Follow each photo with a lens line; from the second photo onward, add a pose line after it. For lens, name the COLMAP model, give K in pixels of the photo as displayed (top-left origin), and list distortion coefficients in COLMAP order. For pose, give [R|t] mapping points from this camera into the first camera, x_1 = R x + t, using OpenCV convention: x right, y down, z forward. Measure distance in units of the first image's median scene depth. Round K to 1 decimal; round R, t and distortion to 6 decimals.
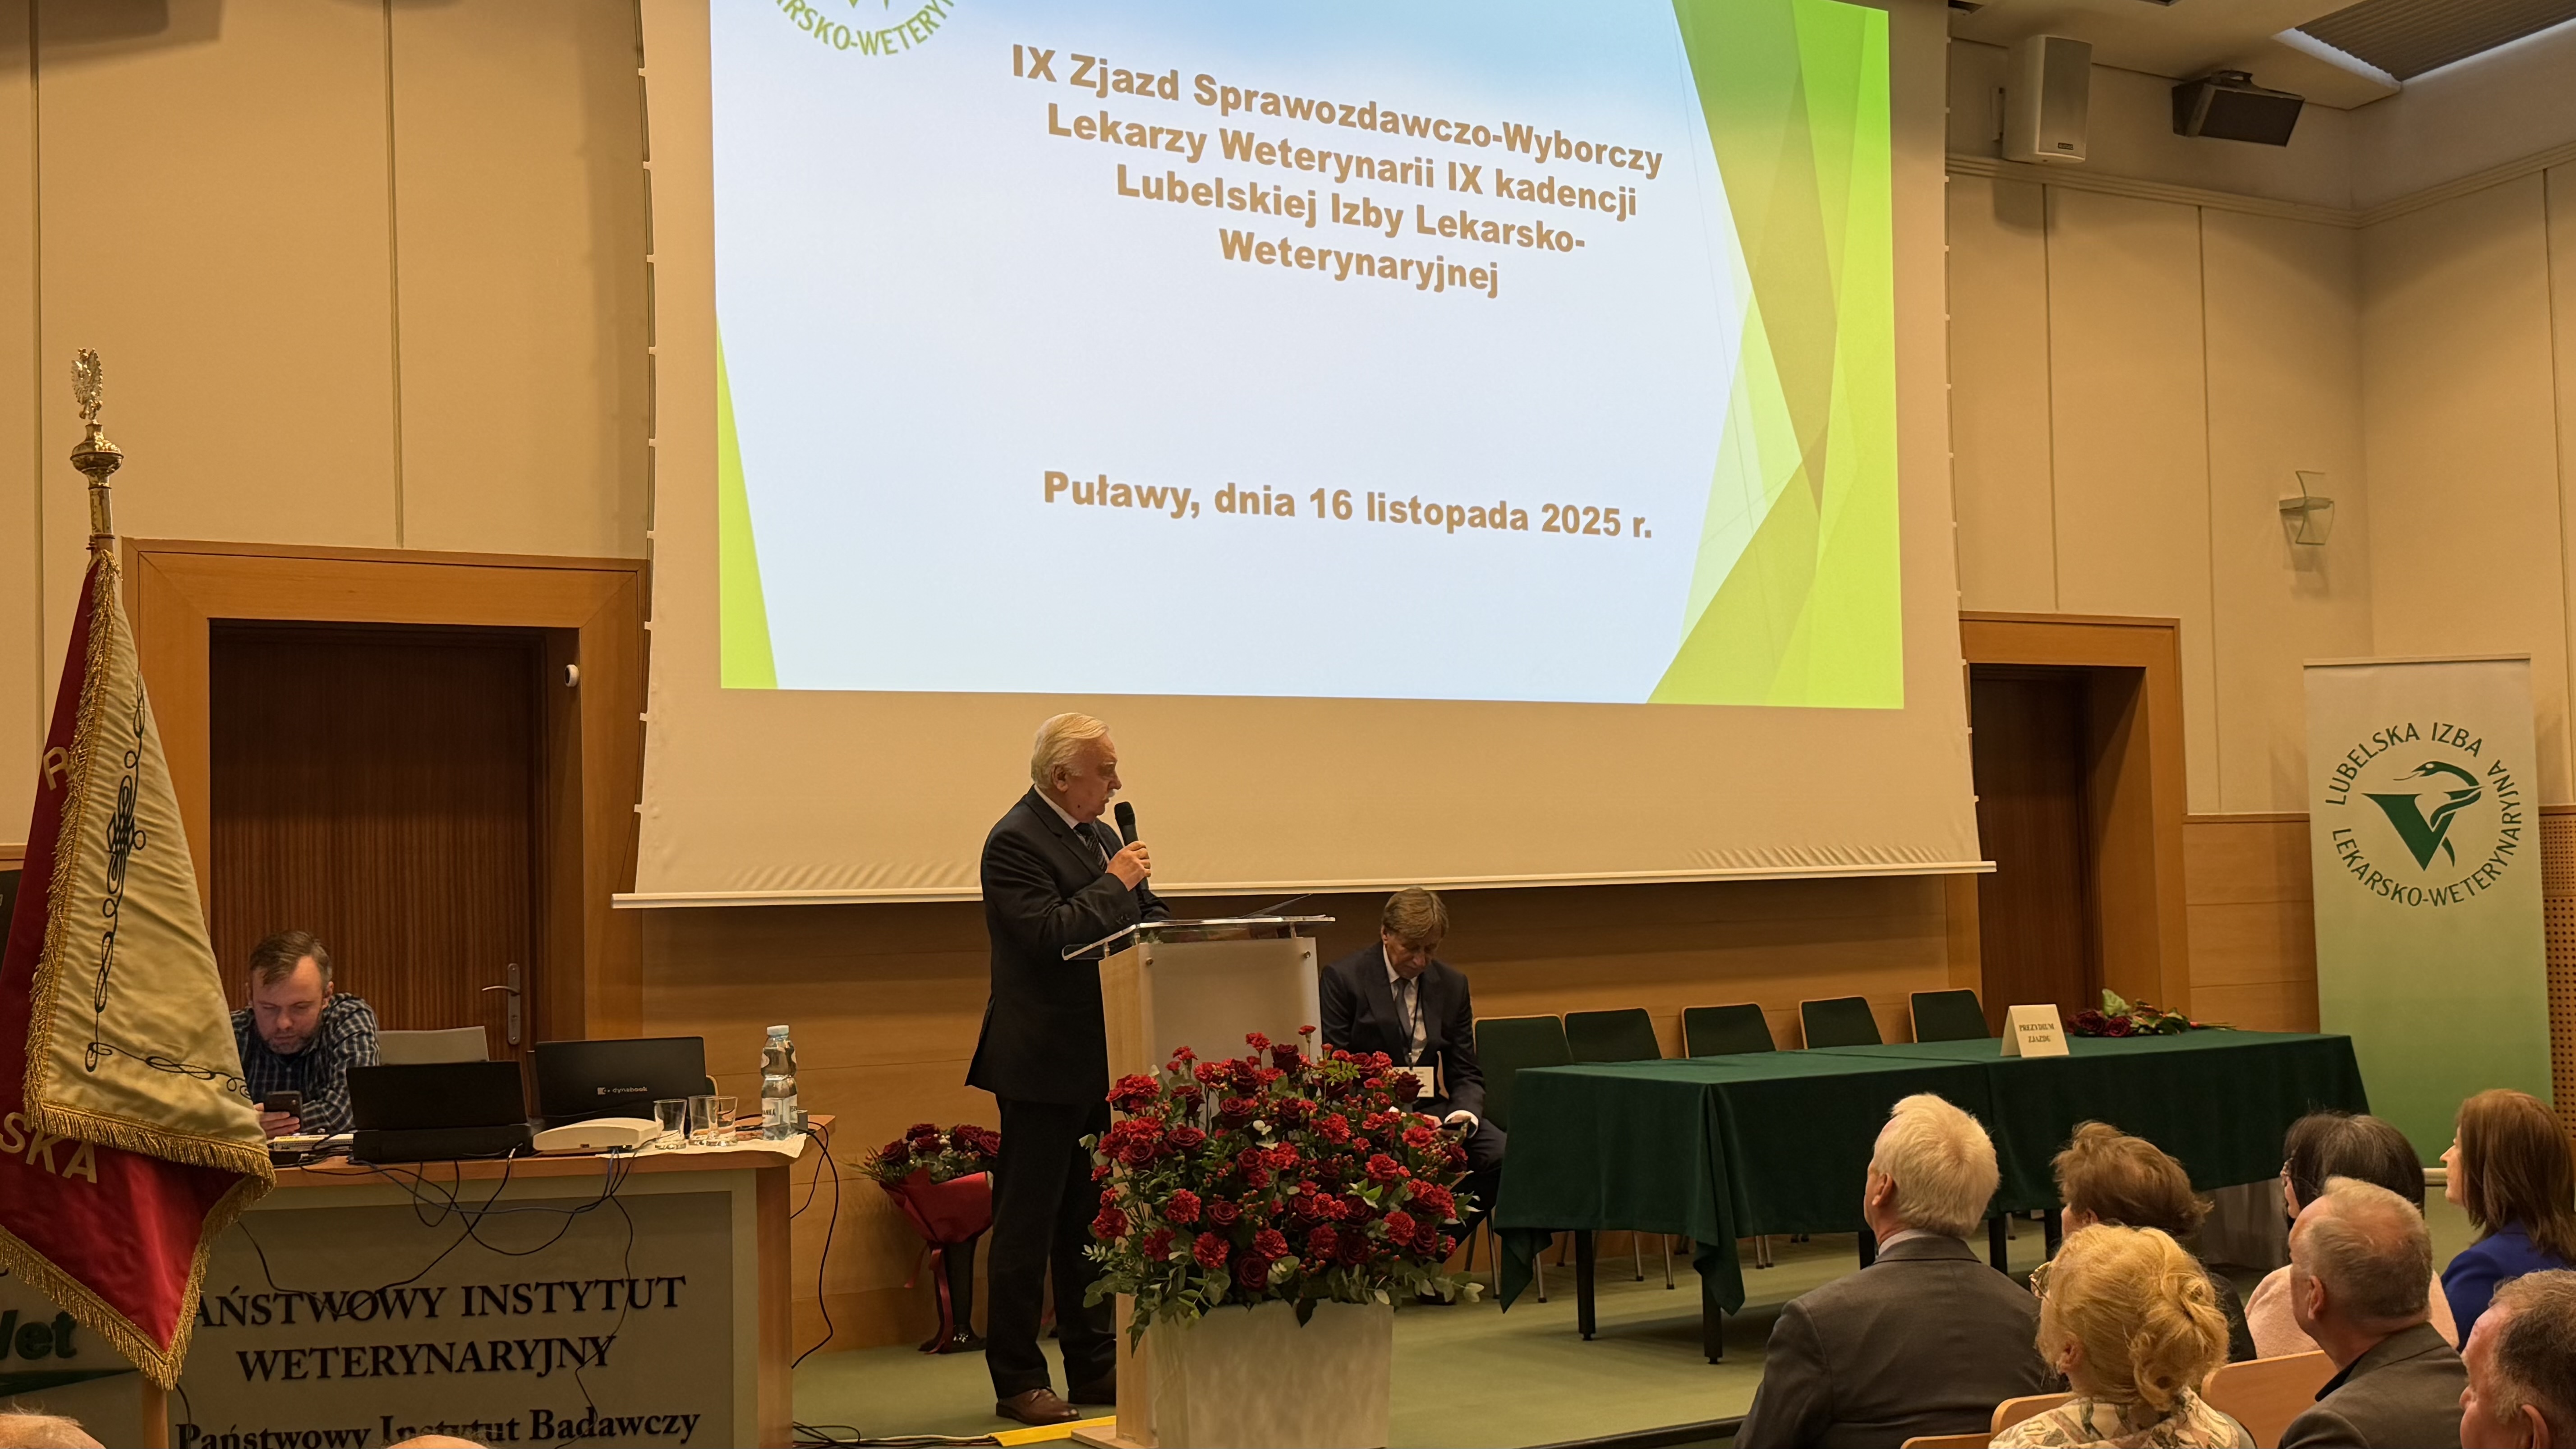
lens RADIAL K [[2888.1, 0, 1299.5], [0, 2888.1, 711.1], [0, 0, 1]] dist [0.072037, 0.000000]
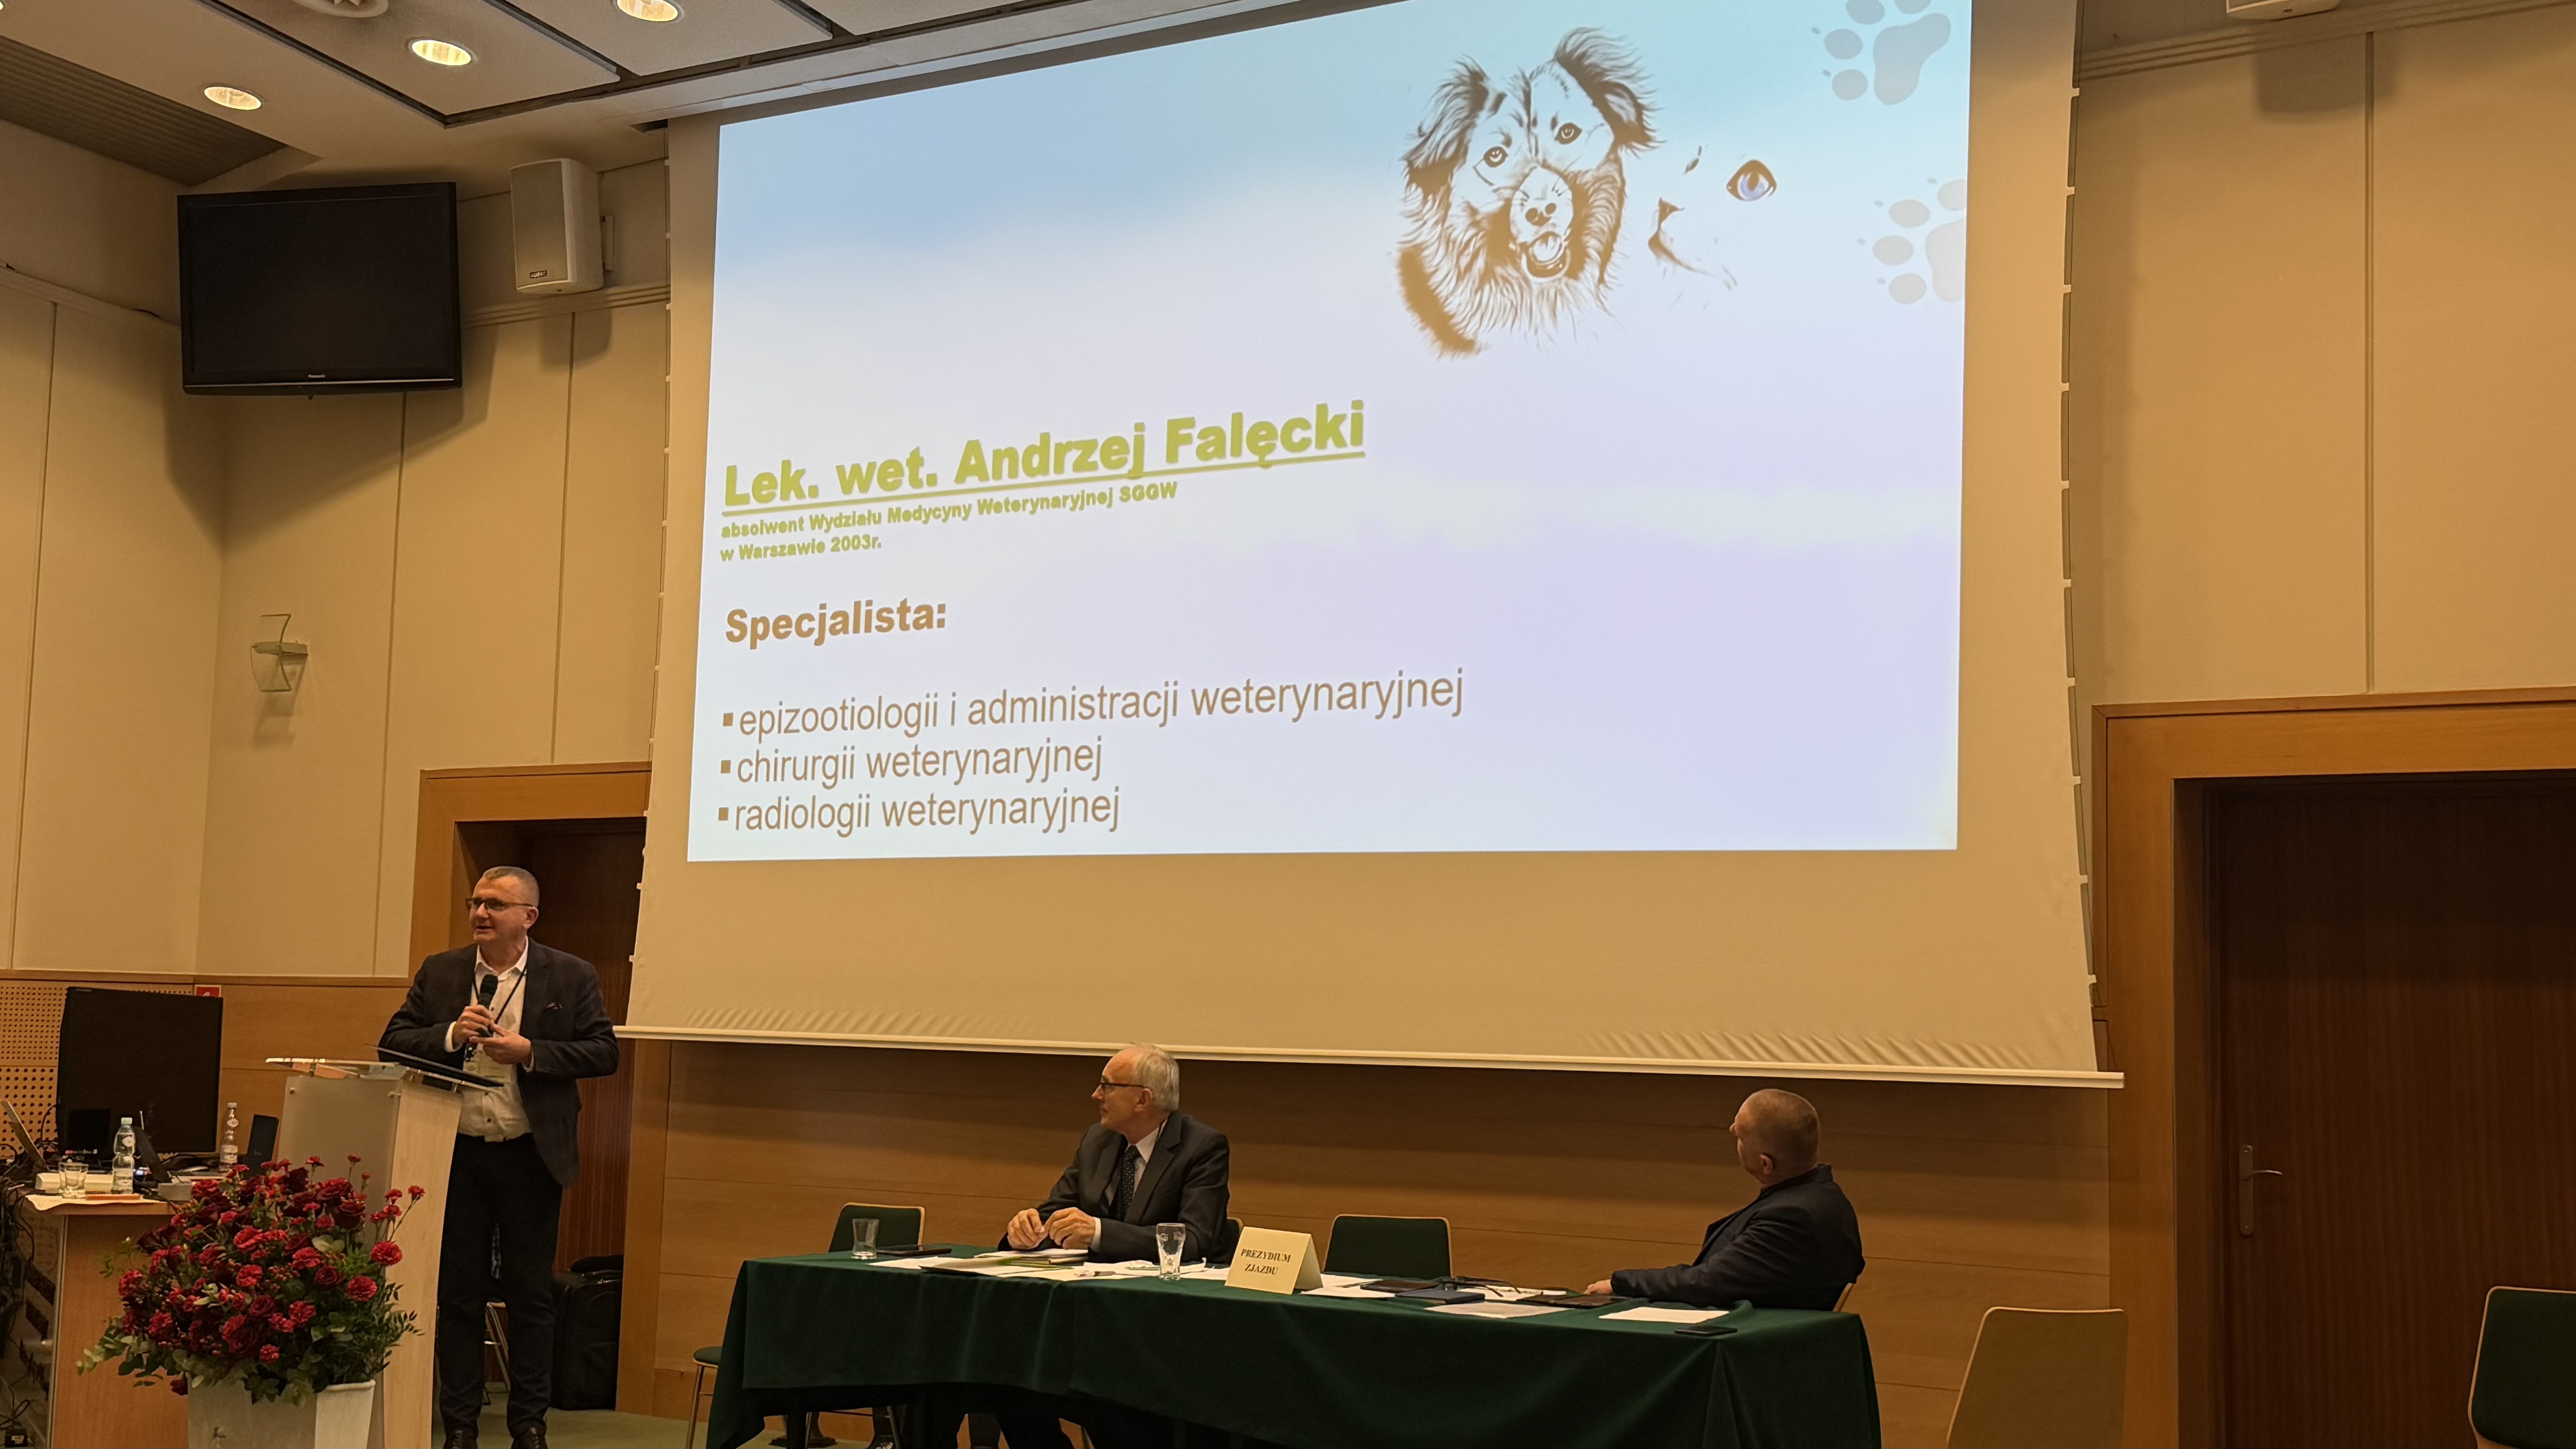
lens RADIAL K [[3052.4, 0, 1304.0], [0, 3052.4, 711.9], [0, 0, 1]] dist [0.061645, 0.000000]
pose [[0.405620, -0.057065, -0.912259, 0.801899], [0.018320, 0.998356, -0.054305, 0.002866], [0.913858, 0.005315, 0.405998, 0.521306]]
